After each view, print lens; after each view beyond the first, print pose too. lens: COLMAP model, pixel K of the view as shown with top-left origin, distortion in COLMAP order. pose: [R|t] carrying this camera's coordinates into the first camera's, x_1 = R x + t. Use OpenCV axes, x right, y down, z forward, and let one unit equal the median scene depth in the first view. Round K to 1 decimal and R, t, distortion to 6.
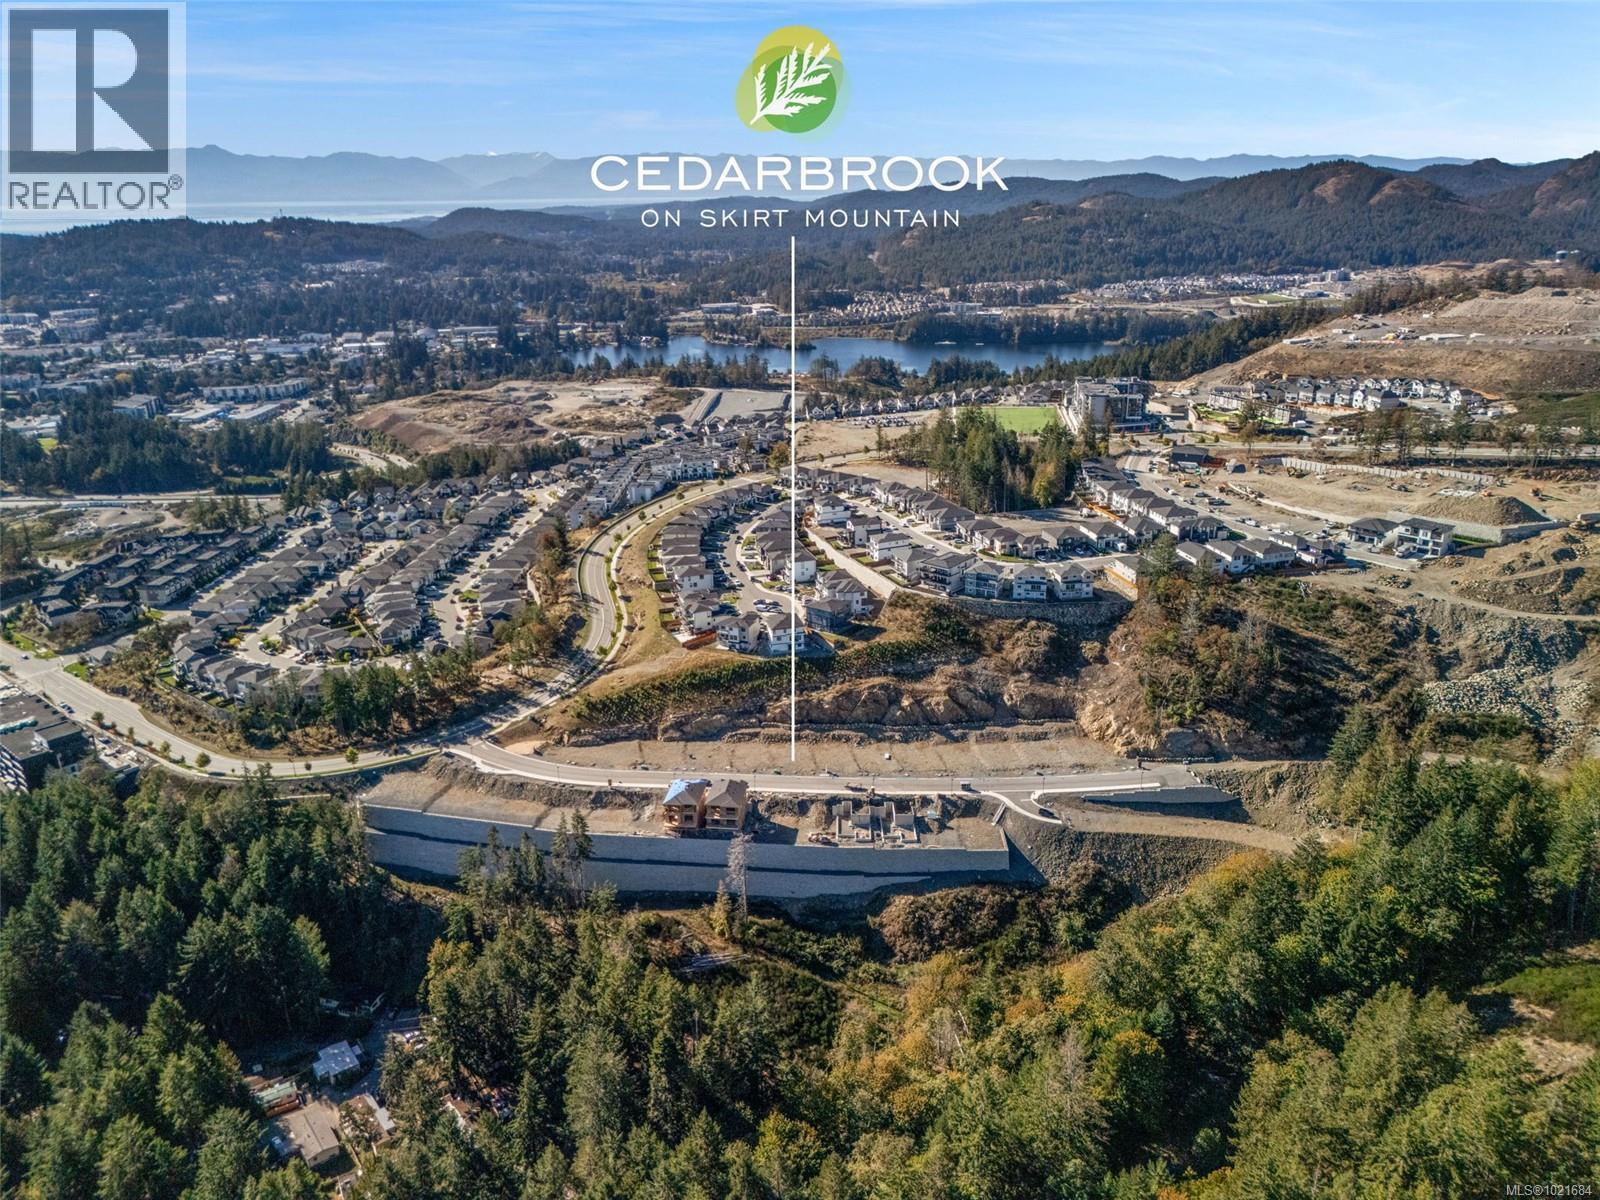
lens RADIAL K [[1187.4, 0, 801.0], [0, 1187.4, 581.0], [0, 0, 1]] dist [0.108323, -0.126766]
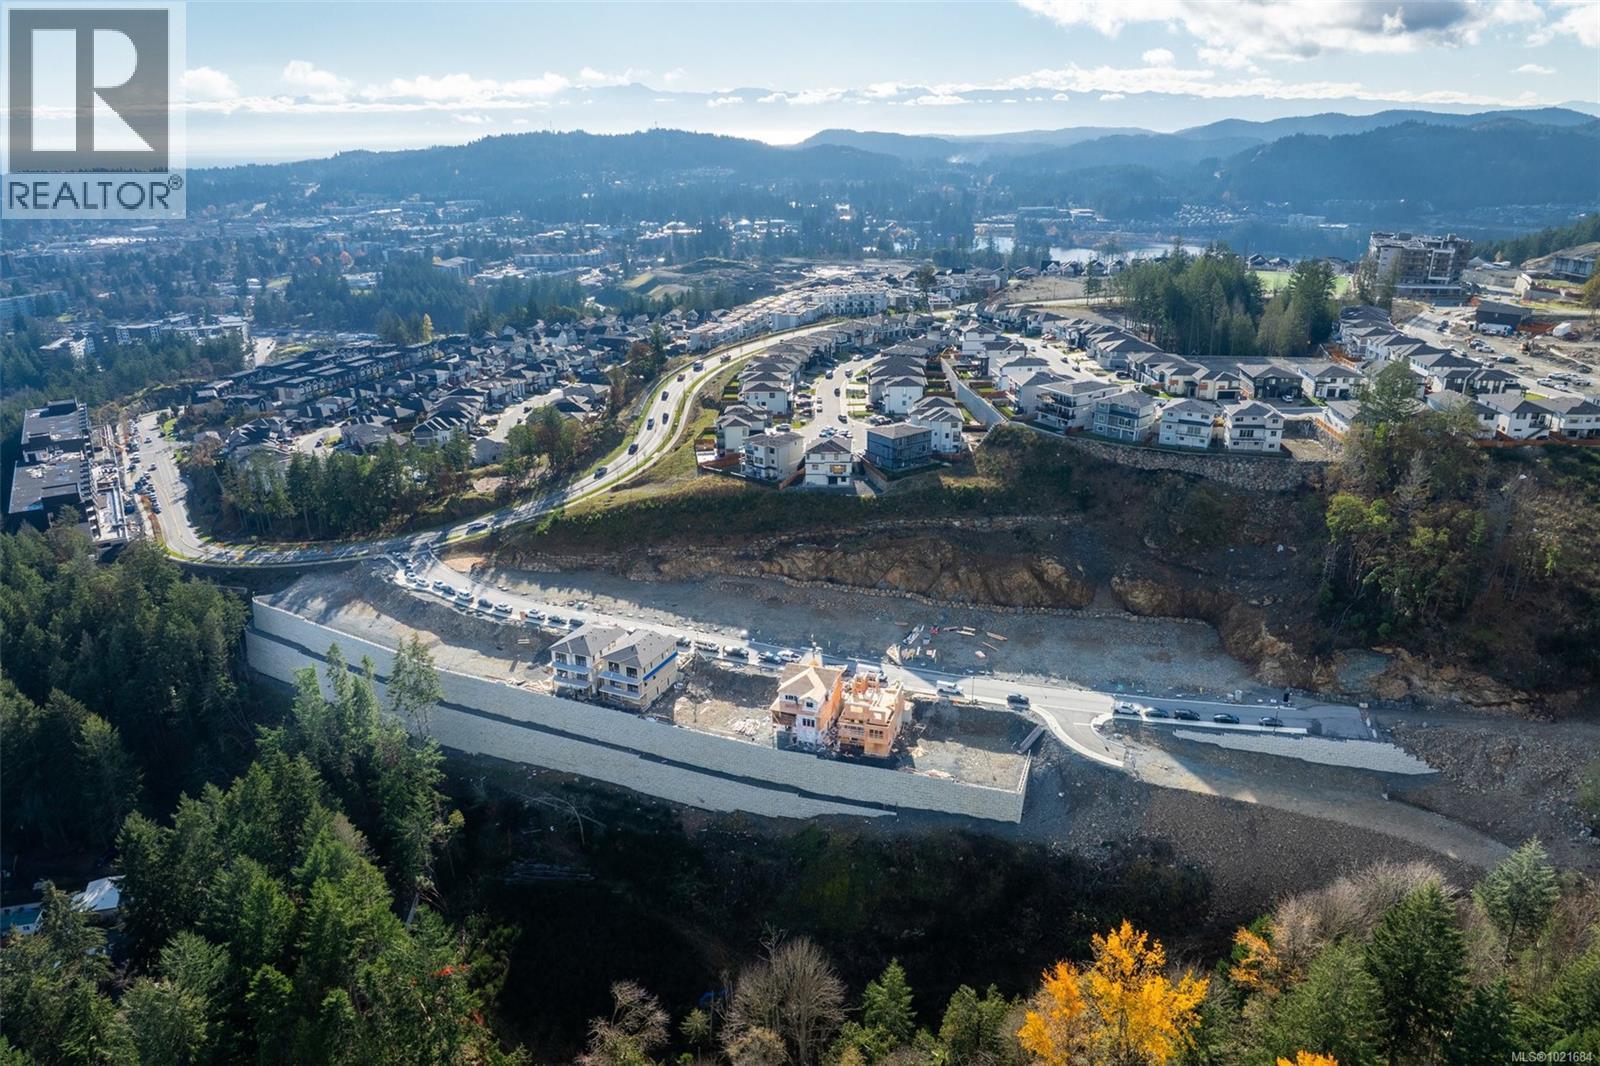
lens RADIAL K [[1136.6, 0, 804.6], [0, 1136.6, 559.2], [0, 0, 1]] dist [-0.043448, 0.007915]
pose [[0.955787, 0.116407, -0.270037, 0.173144], [-0.103077, 0.992671, 0.063082, 0.062559], [0.275401, -0.032458, 0.960781, 0.328311]]
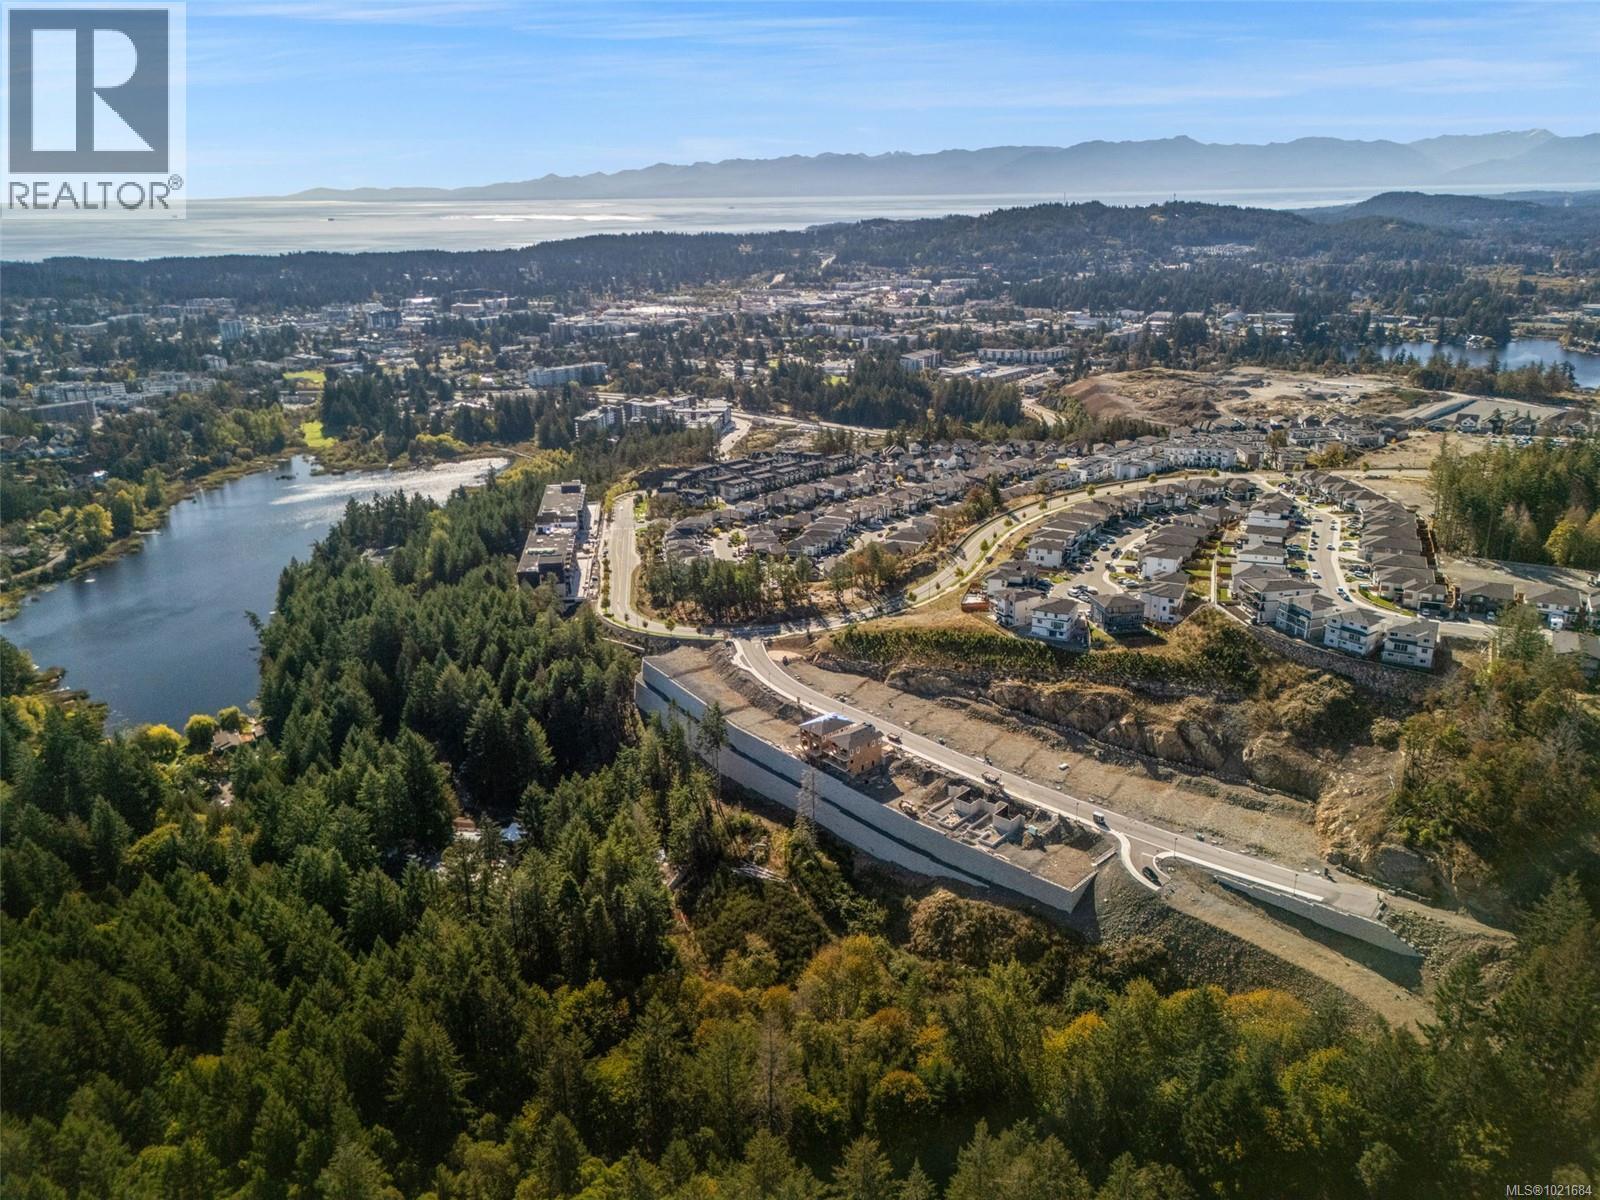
lens RADIAL K [[1187.4, 0, 801.0], [0, 1187.4, 581.0], [0, 0, 1]] dist [0.108323, -0.126766]
pose [[0.746410, 0.214187, -0.630077, 0.434133], [-0.208579, 0.974380, 0.084138, -0.022656], [0.631955, 0.068620, 0.771961, 0.152251]]
